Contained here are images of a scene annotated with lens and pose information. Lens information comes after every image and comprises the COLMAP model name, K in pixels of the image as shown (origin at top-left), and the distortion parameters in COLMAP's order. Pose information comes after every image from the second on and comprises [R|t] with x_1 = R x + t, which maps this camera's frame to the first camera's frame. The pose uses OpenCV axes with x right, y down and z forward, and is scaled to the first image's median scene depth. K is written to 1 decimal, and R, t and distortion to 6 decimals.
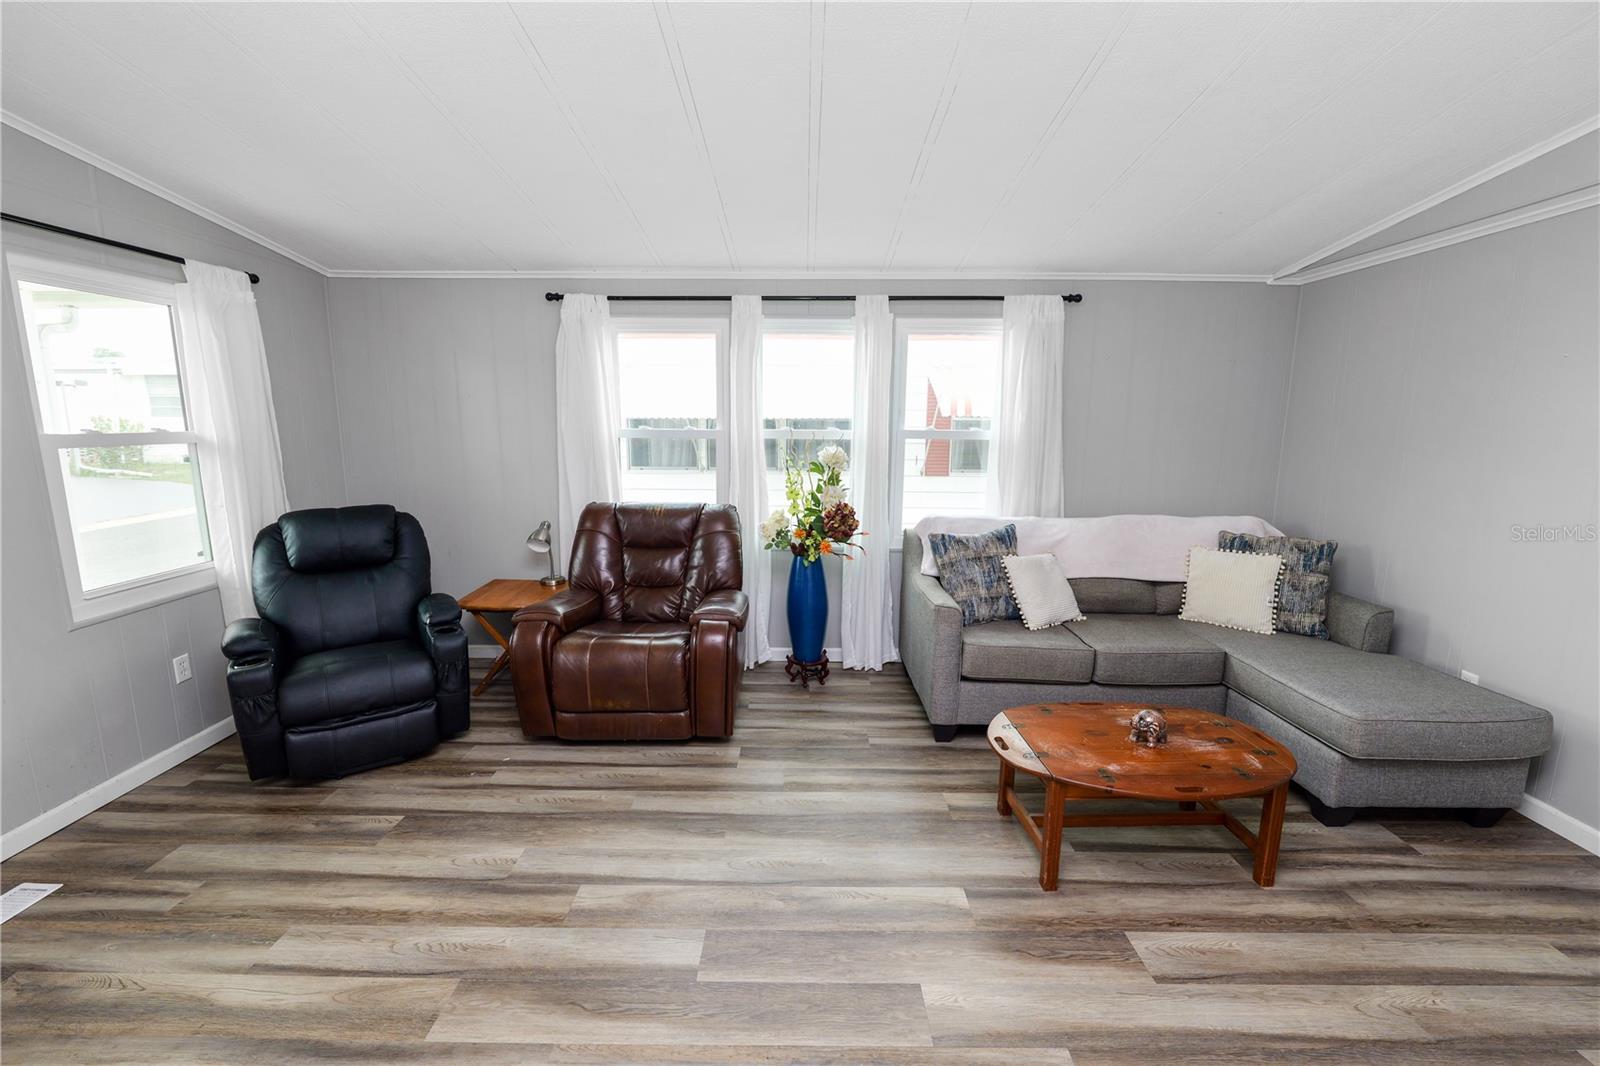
lens RADIAL K [[649.3, 0, 798.6], [0, 649.3, 530.5], [0, 0, 1]] dist [-0.012645, 0.000805]
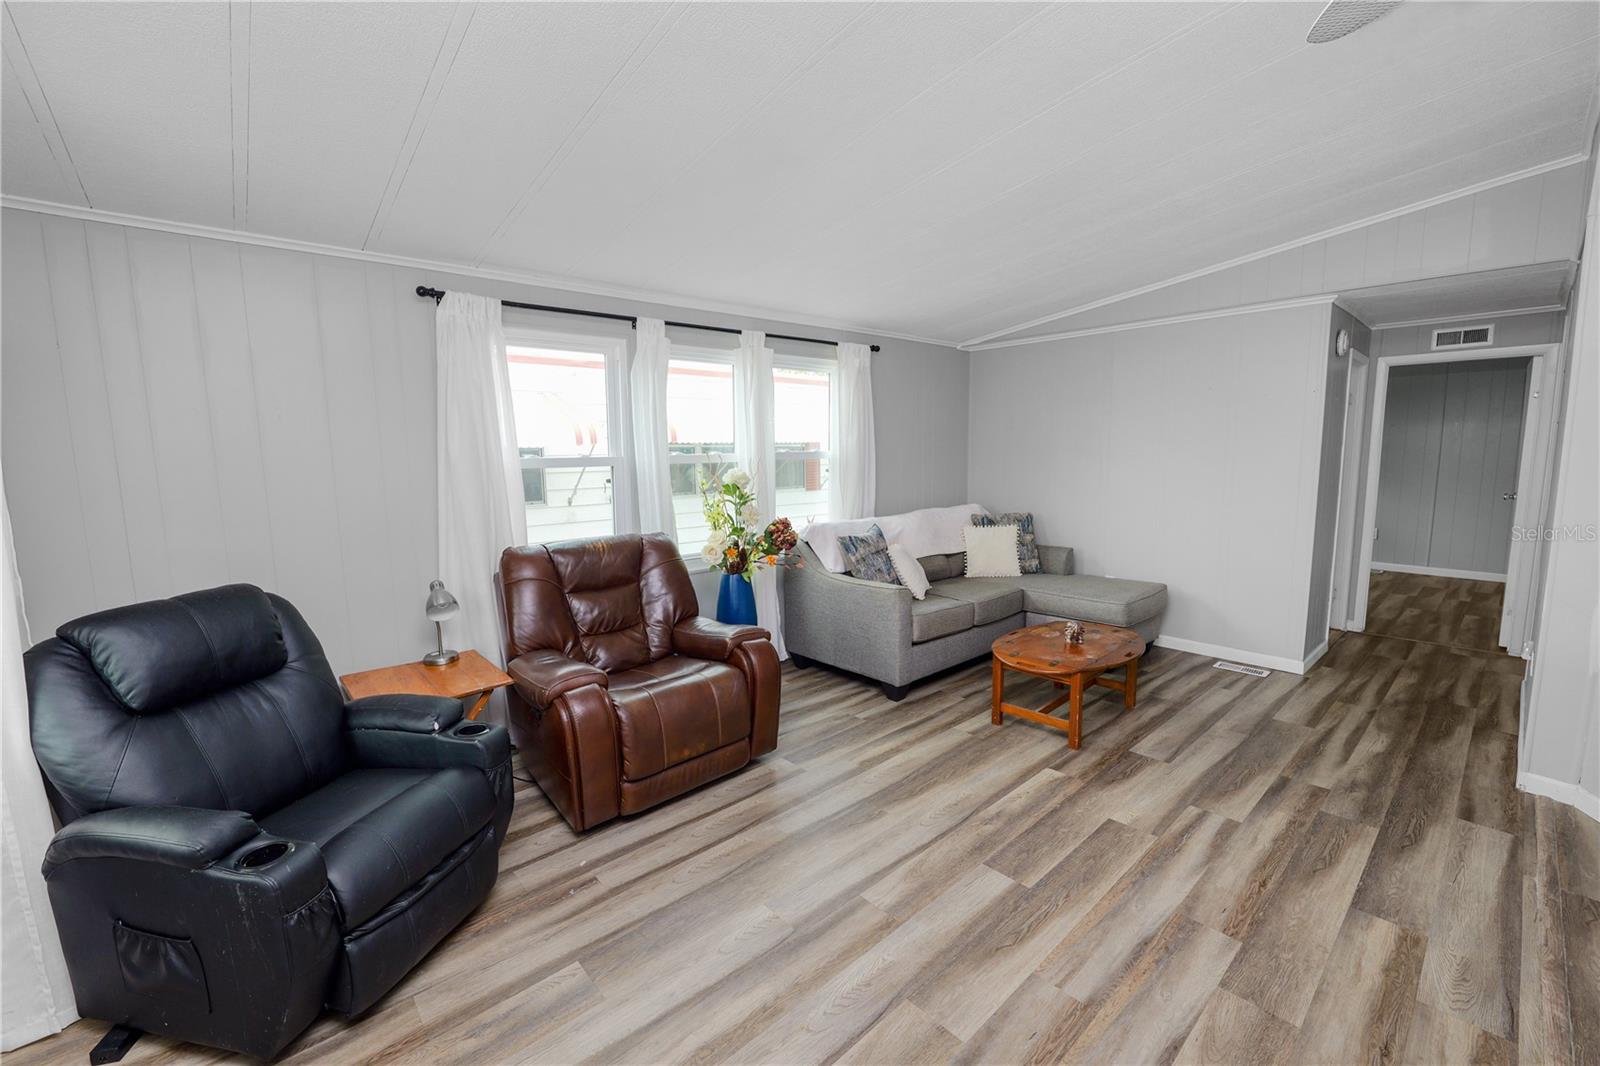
lens RADIAL K [[649.3, 0, 798.6], [0, 649.3, 530.5], [0, 0, 1]] dist [-0.012645, 0.000805]
pose [[0.744447, -0.101827, 0.659872, -0.664817], [0.131227, 0.991340, 0.004930, -0.023872], [-0.654659, 0.082923, 0.751362, 0.164236]]
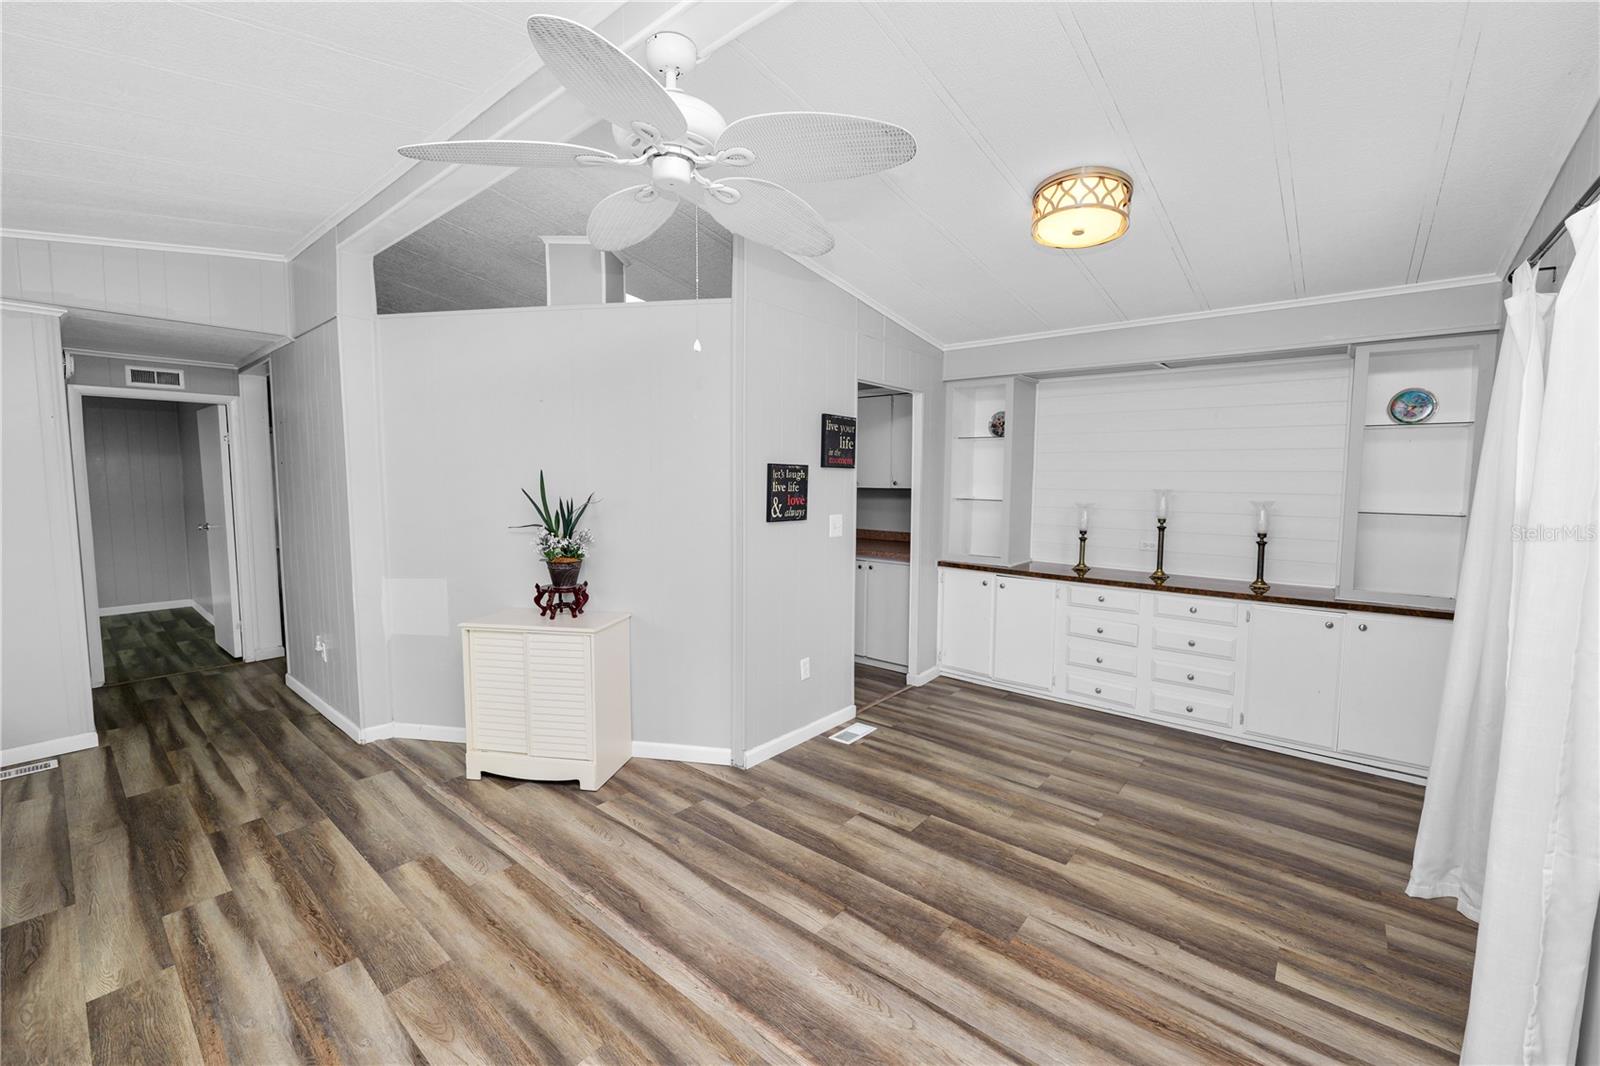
lens RADIAL K [[651.1, 0, 801.6], [0, 651.1, 531.9], [0, 0, 1]] dist [-0.013855, 0.000845]
pose [[-0.772698, -0.063095, 0.631630, -0.696790], [0.097799, 0.971334, 0.216670, -0.075443], [-0.627195, 0.229193, -0.744377, 0.466350]]
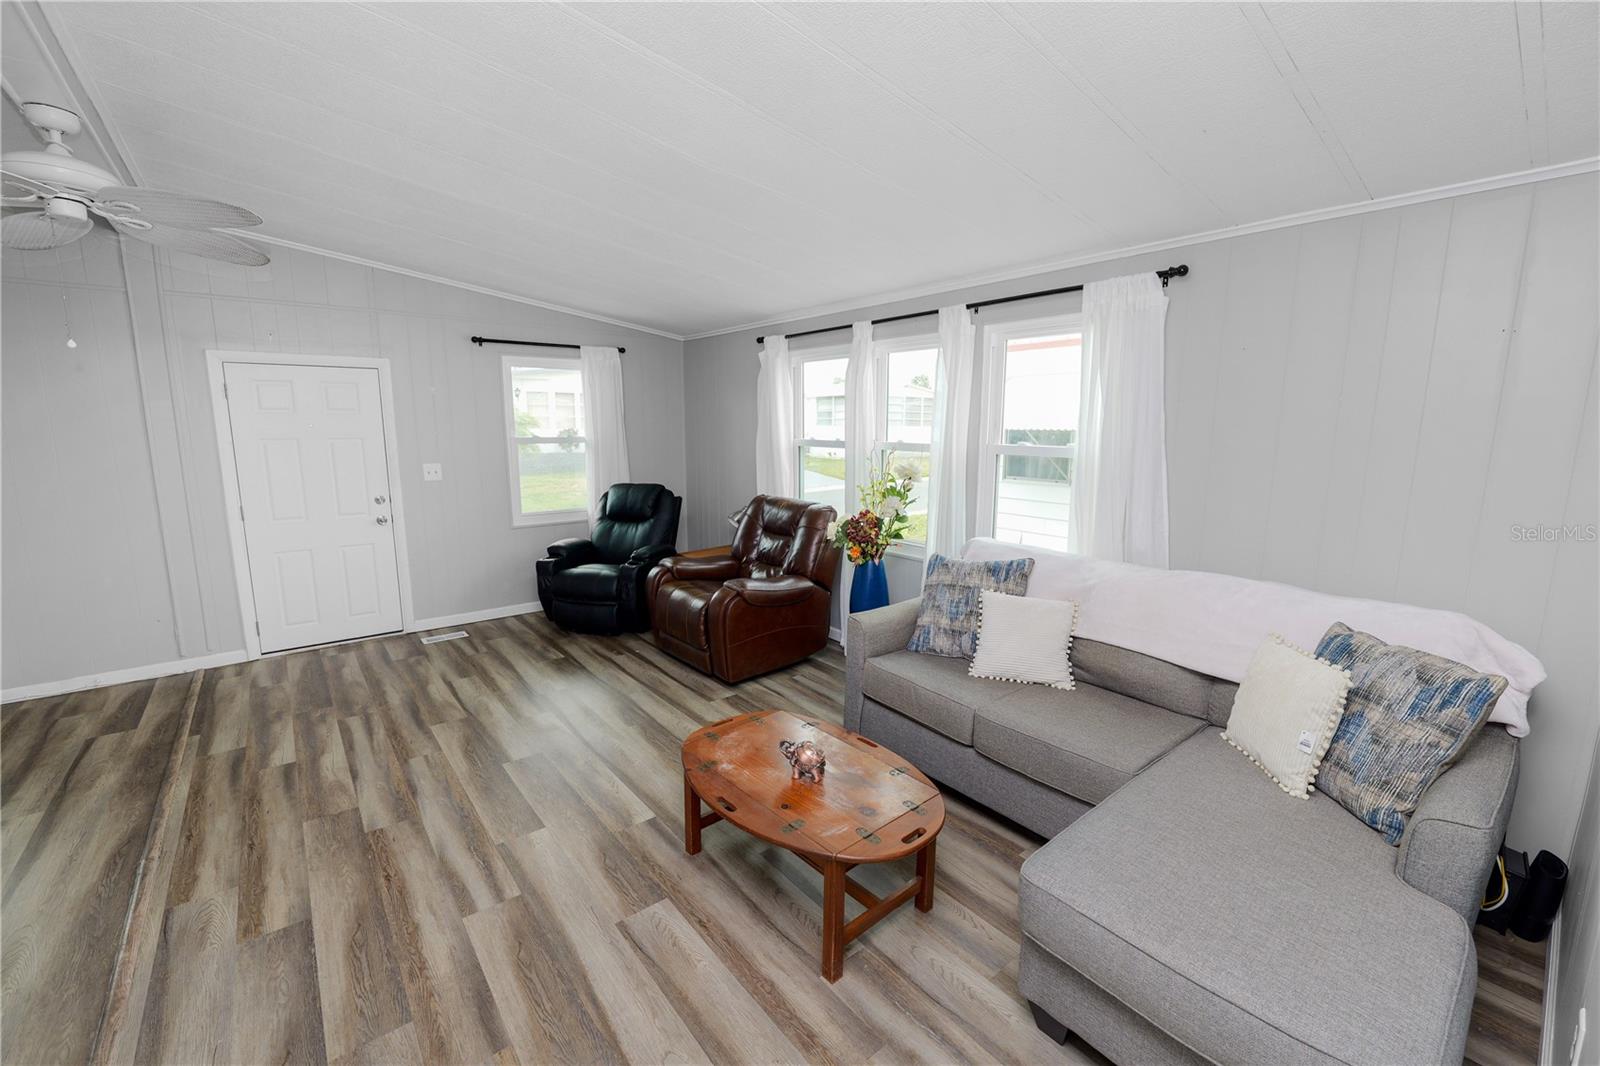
lens RADIAL K [[649.3, 0, 798.6], [0, 649.3, 530.5], [0, 0, 1]] dist [-0.012645, 0.000805]
pose [[0.639637, 0.121373, -0.759034, 0.837981], [-0.130397, 0.990277, 0.048465, -0.051027], [0.757536, 0.067976, 0.649244, 0.240140]]
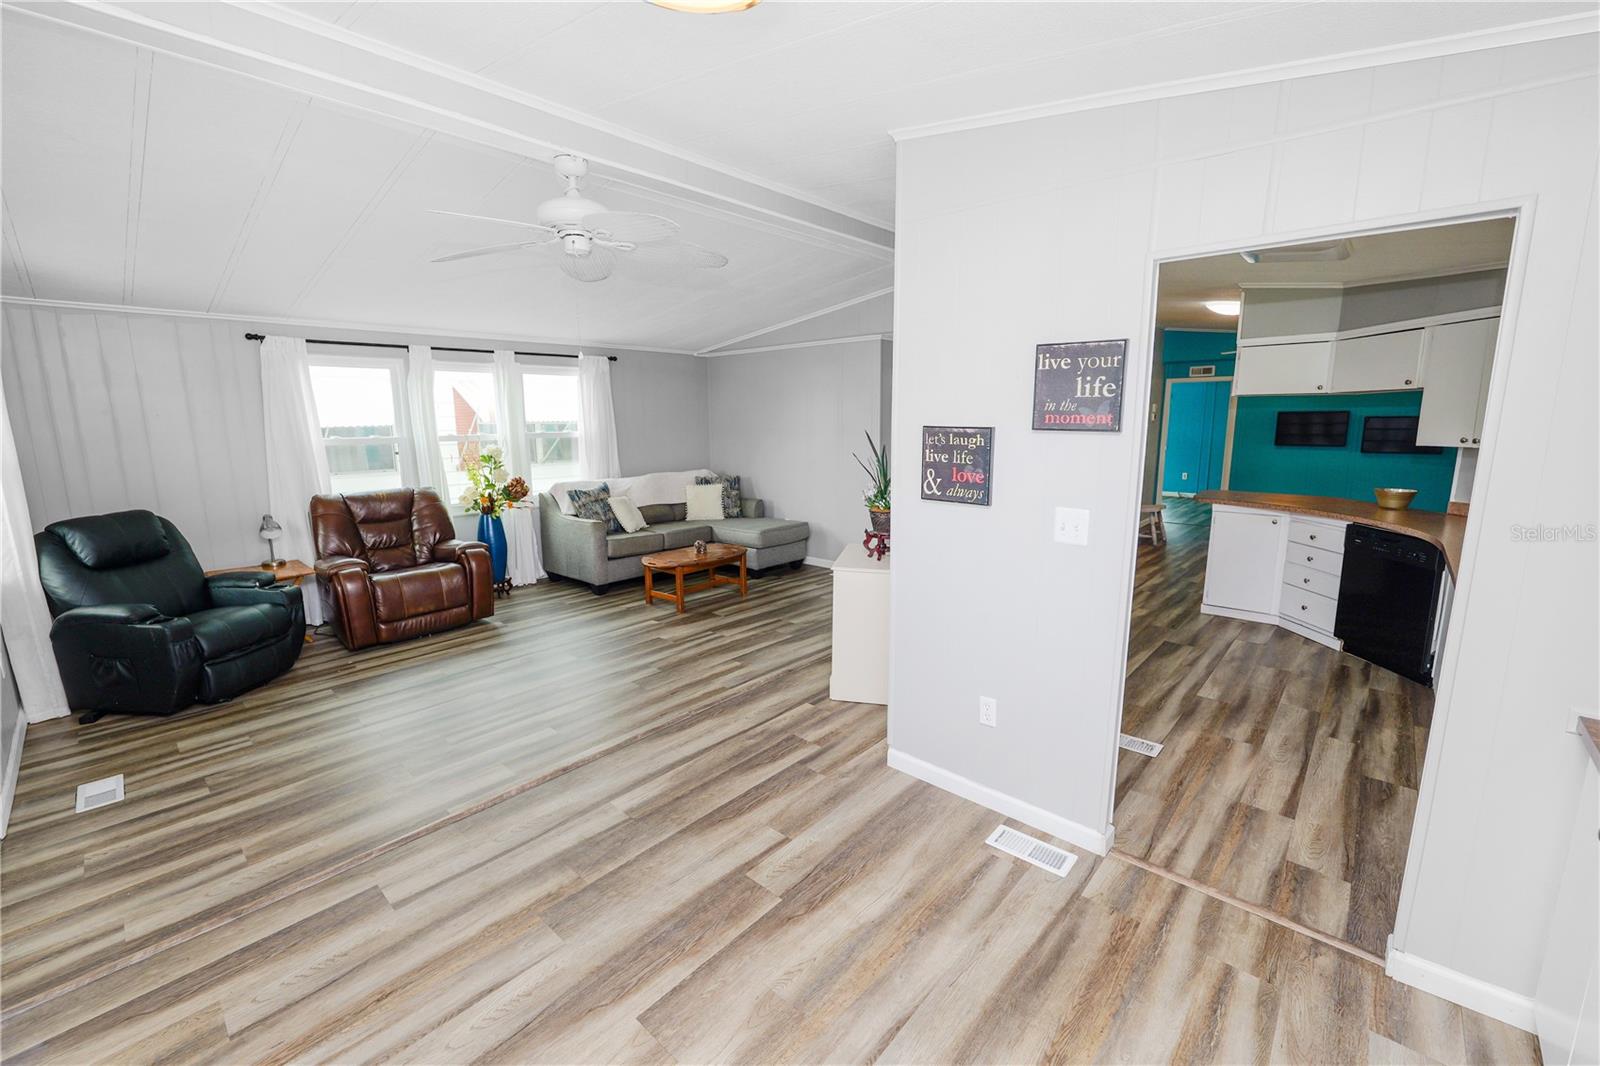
lens RADIAL K [[651.1, 0, 801.6], [0, 651.1, 531.9], [0, 0, 1]] dist [-0.013855, 0.000845]
pose [[0.666619, -0.141026, 0.731937, -0.722228], [0.136544, 0.988427, 0.066086, 0.090643], [-0.732786, 0.055888, 0.678160, -0.702087]]
